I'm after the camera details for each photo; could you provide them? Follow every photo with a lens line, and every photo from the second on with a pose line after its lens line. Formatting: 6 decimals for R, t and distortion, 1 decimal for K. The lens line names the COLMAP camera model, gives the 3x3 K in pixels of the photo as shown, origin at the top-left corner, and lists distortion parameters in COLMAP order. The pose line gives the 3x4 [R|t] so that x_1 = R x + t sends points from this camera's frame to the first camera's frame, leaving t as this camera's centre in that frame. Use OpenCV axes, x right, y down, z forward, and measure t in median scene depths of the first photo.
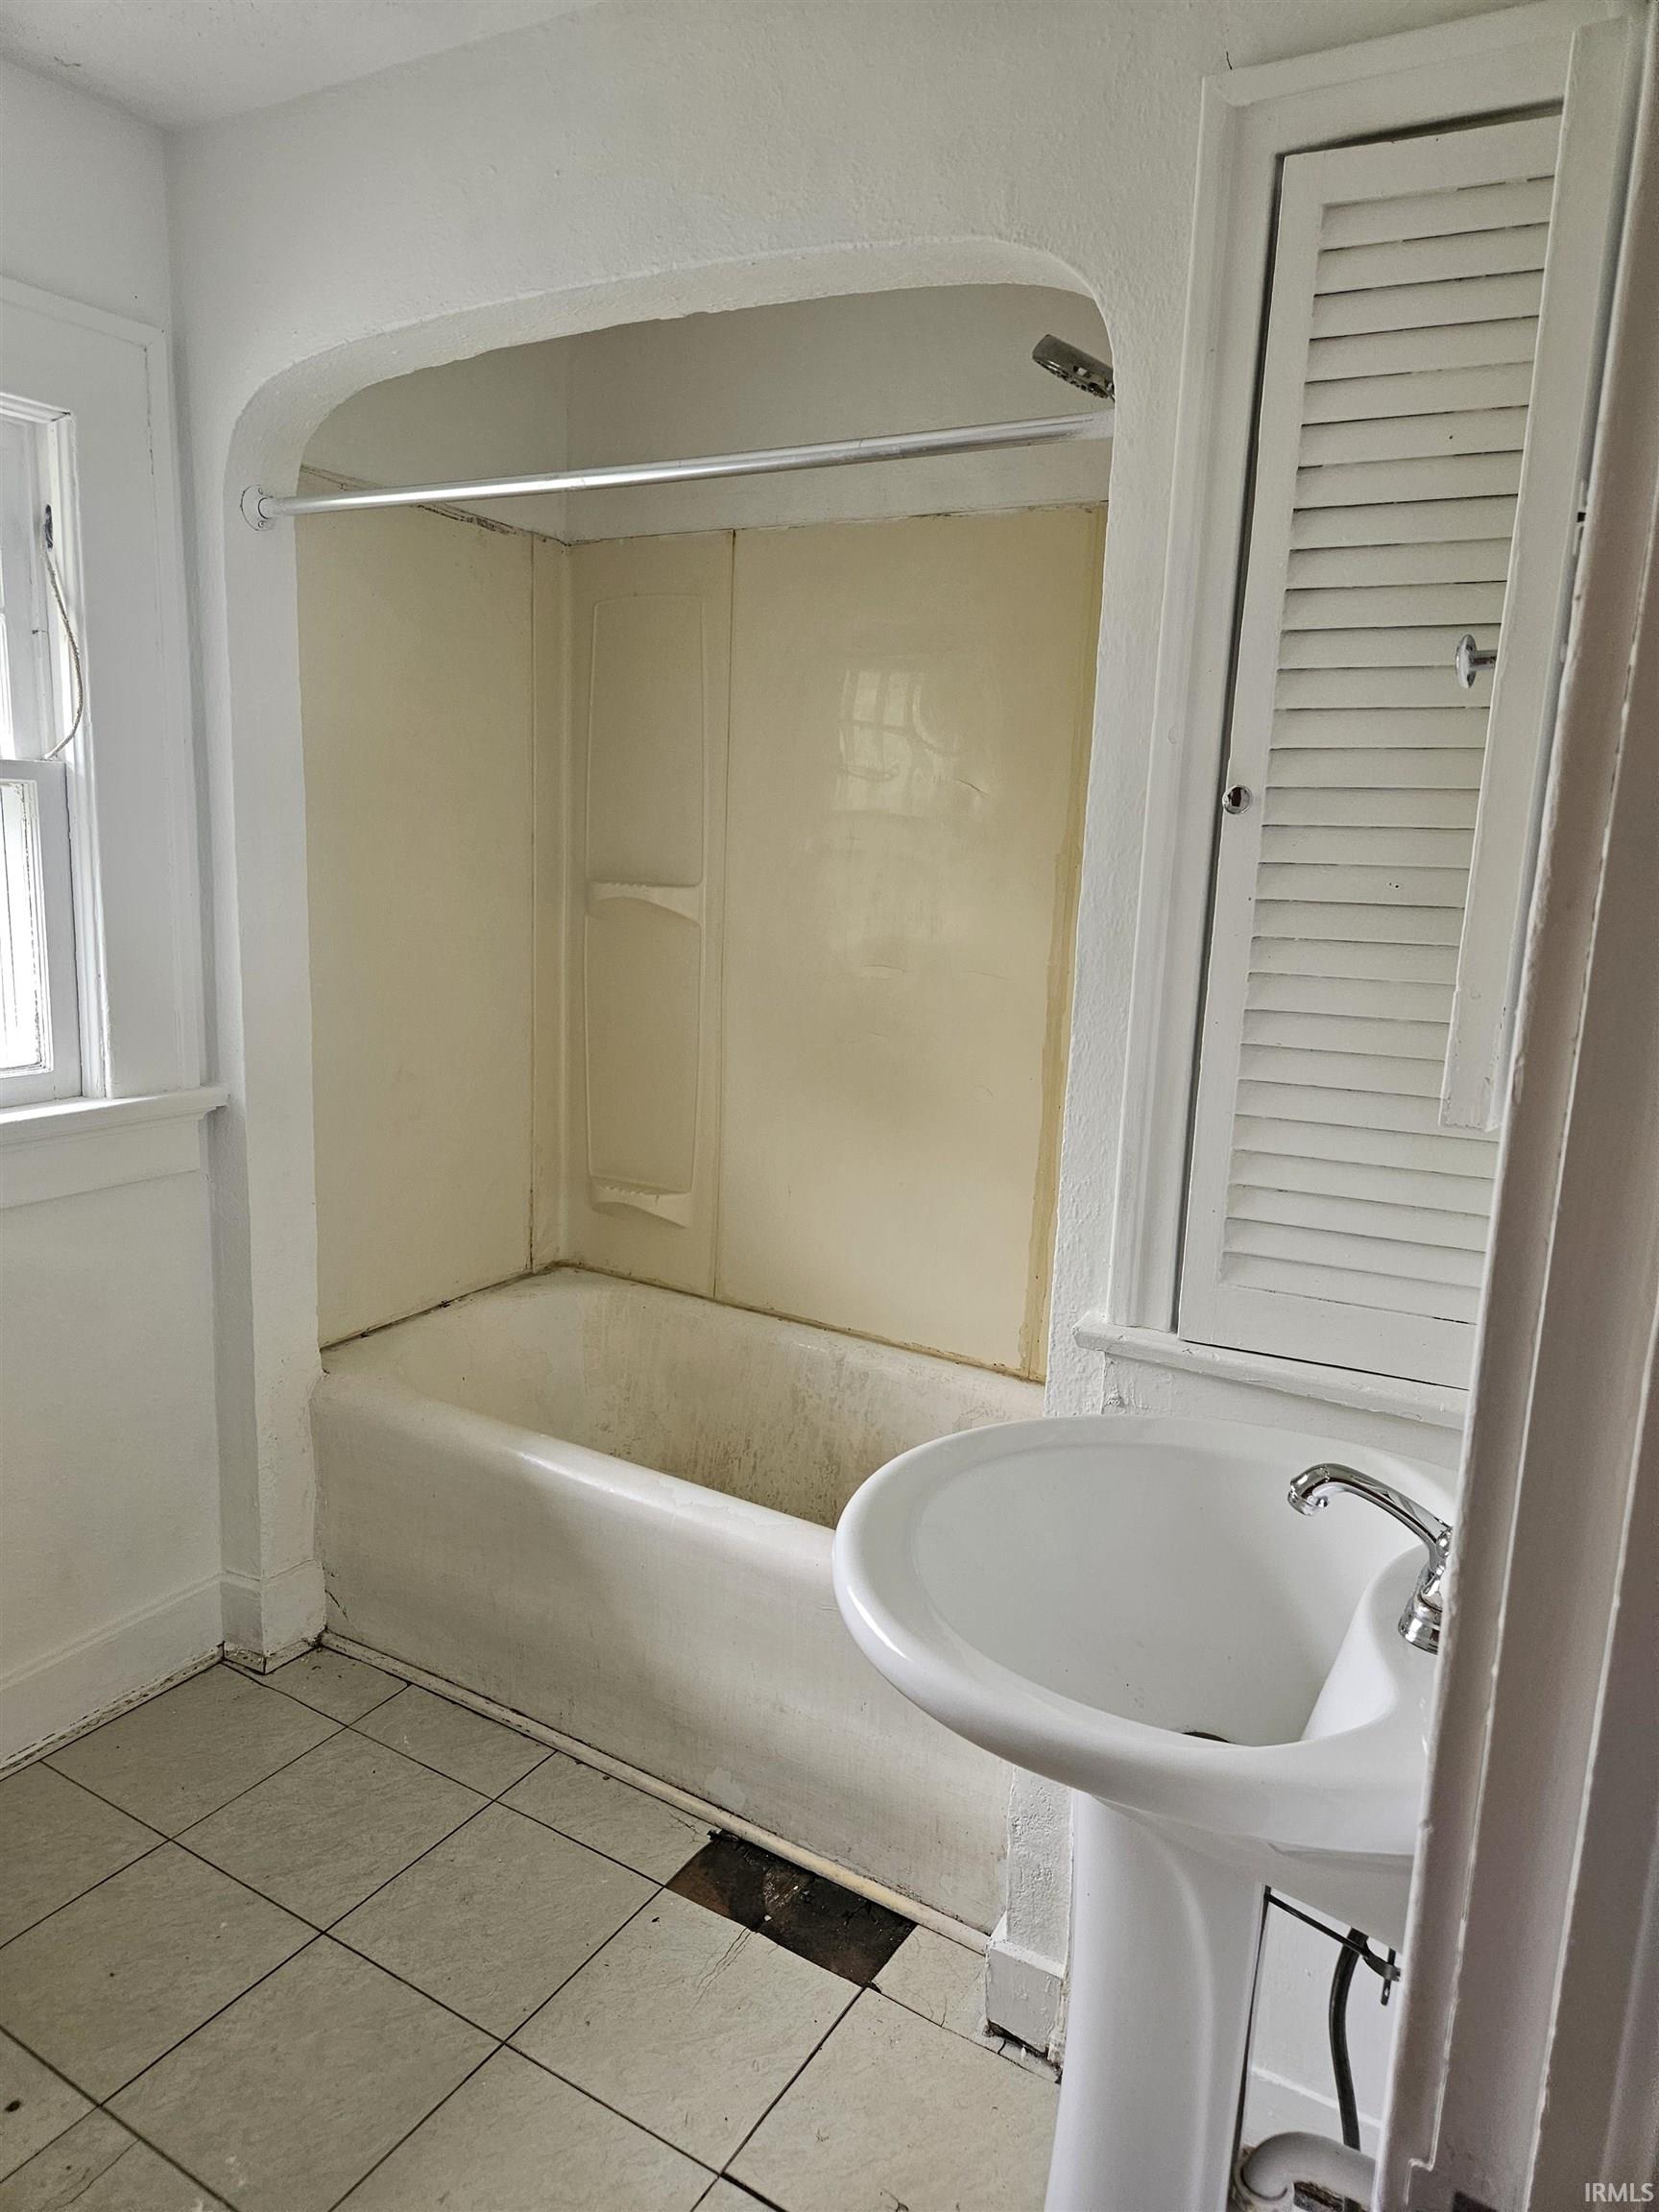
lens RADIAL K [[1432.8, 0, 829.5], [0, 1432.8, 1106.0], [0, 0, 1]] dist [0.072891, -0.053176]
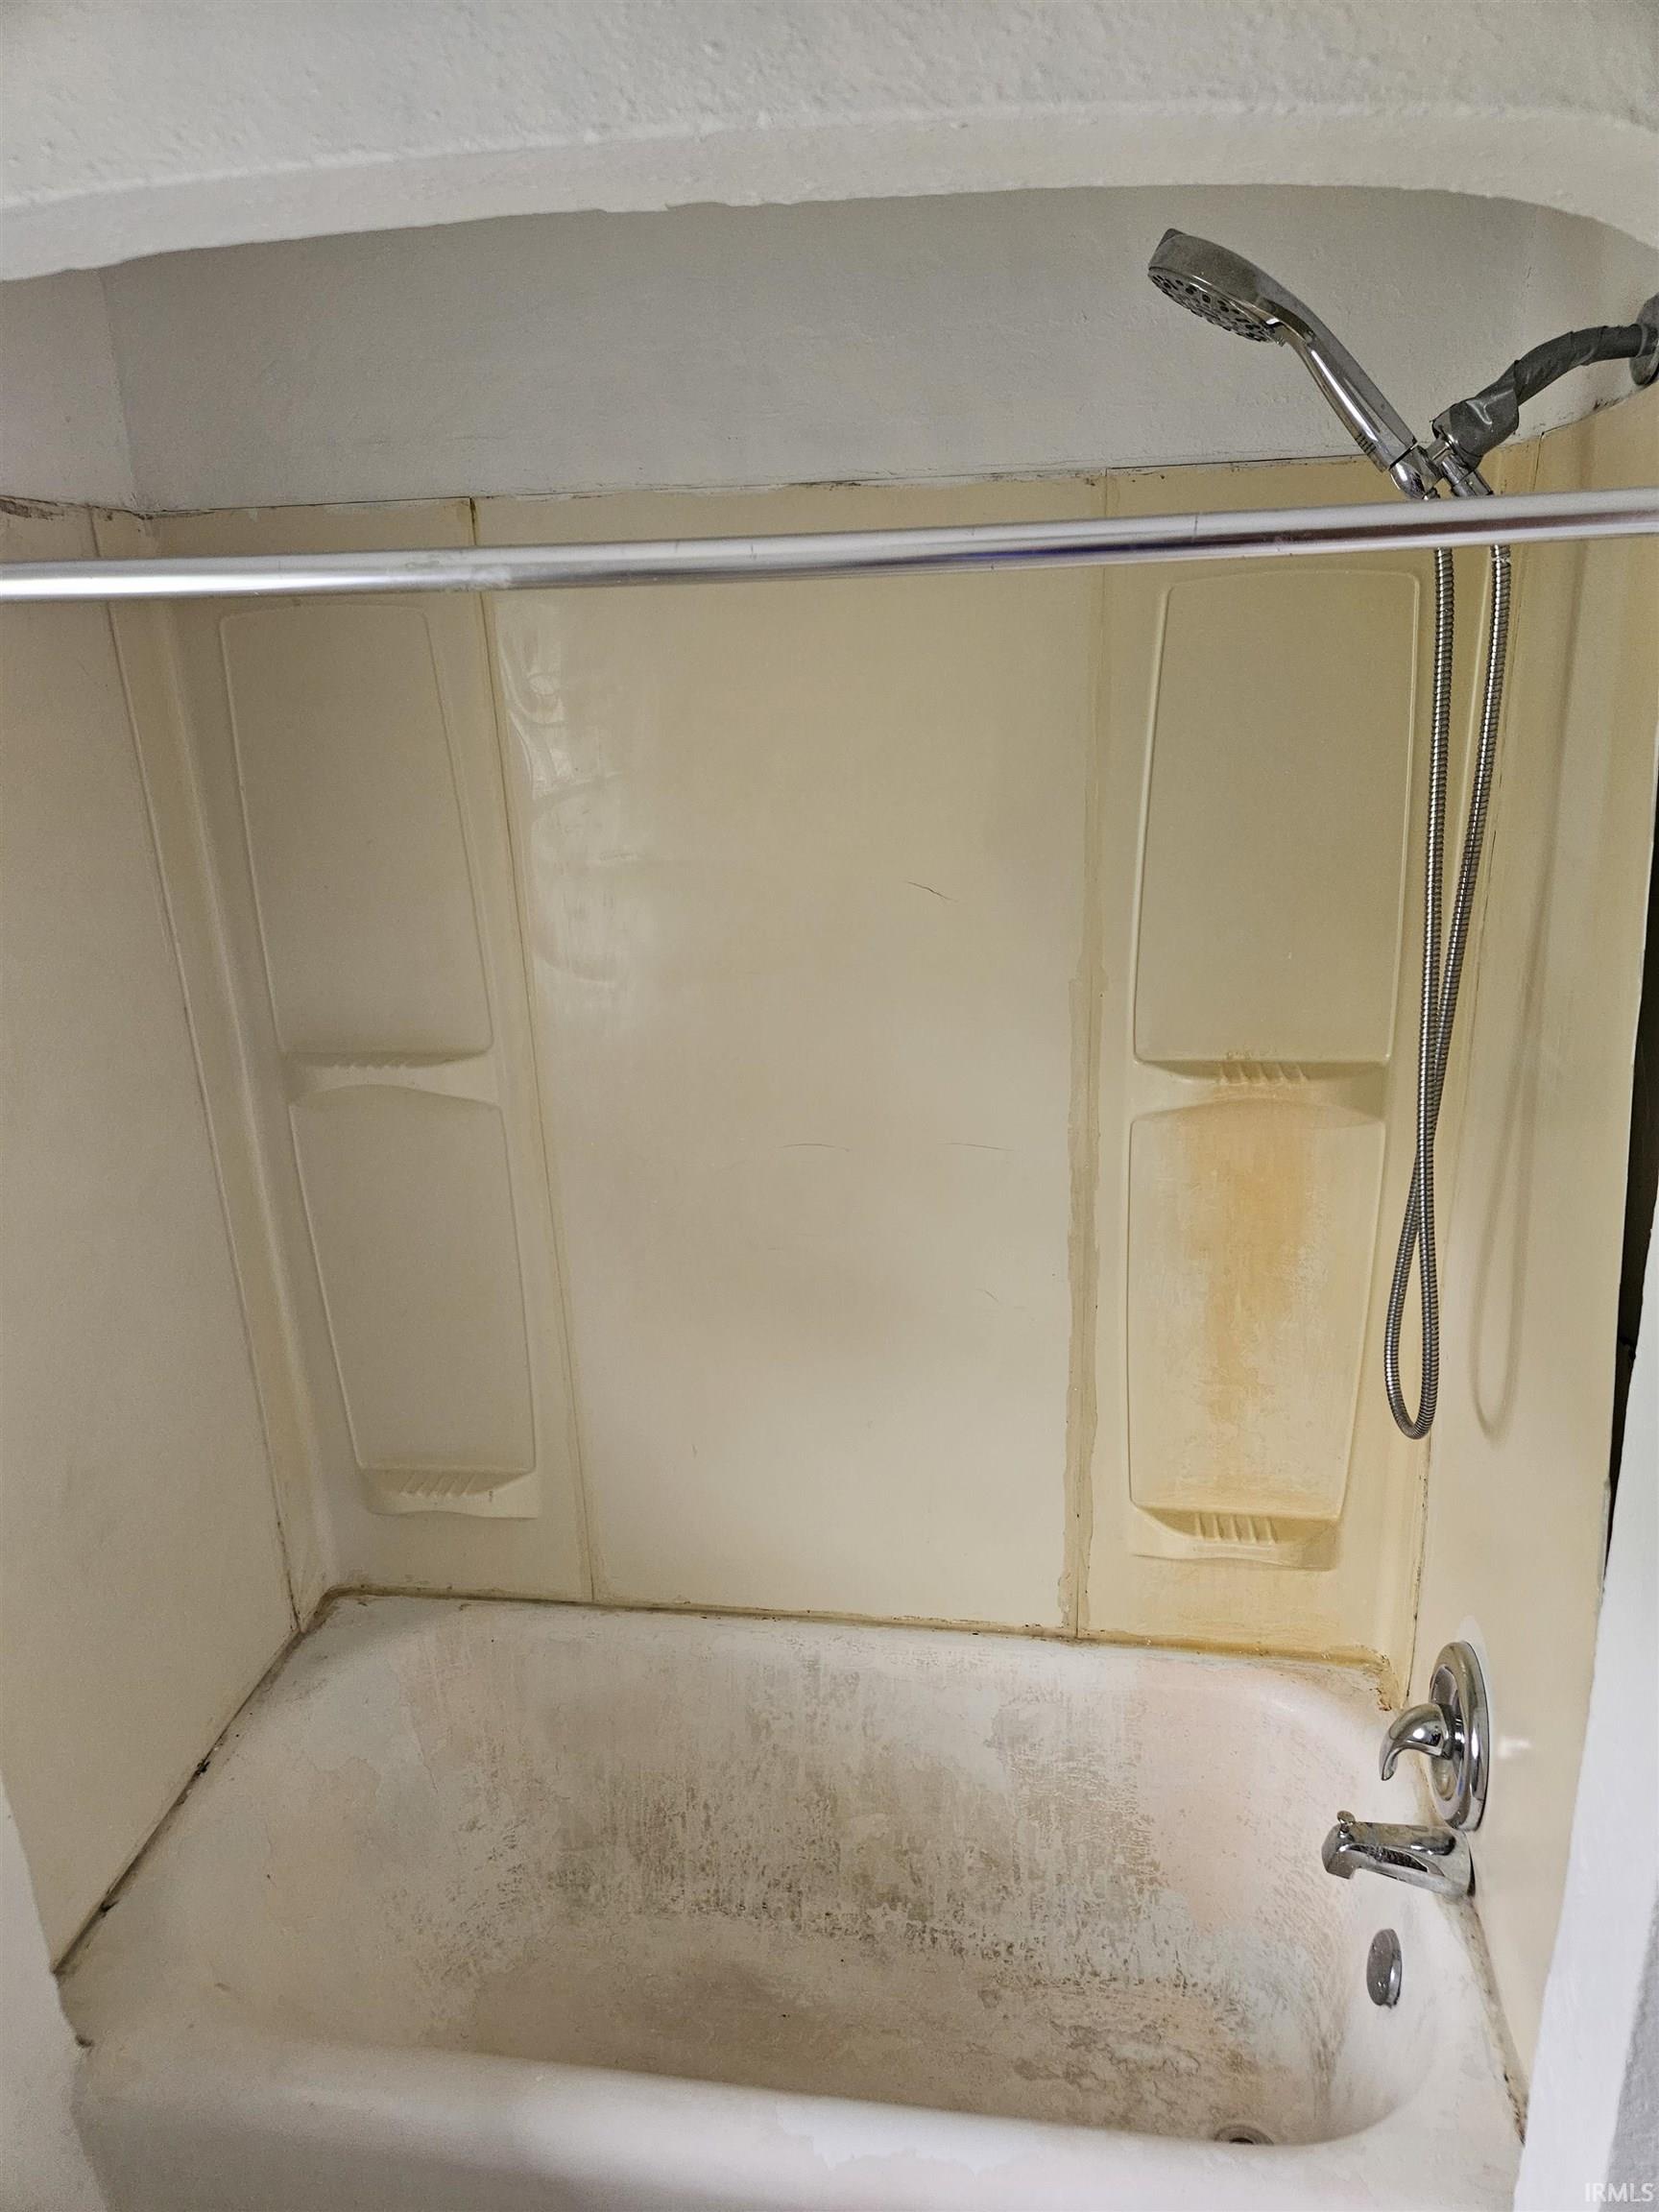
lens RADIAL K [[1432.8, 0, 829.5], [0, 1432.8, 1106.0], [0, 0, 1]] dist [0.072891, -0.053176]
pose [[0.921781, -0.192058, 0.336798, -0.176094], [0.146344, 0.976780, 0.156477, -0.211843], [-0.359030, -0.094949, 0.928484, 0.334441]]
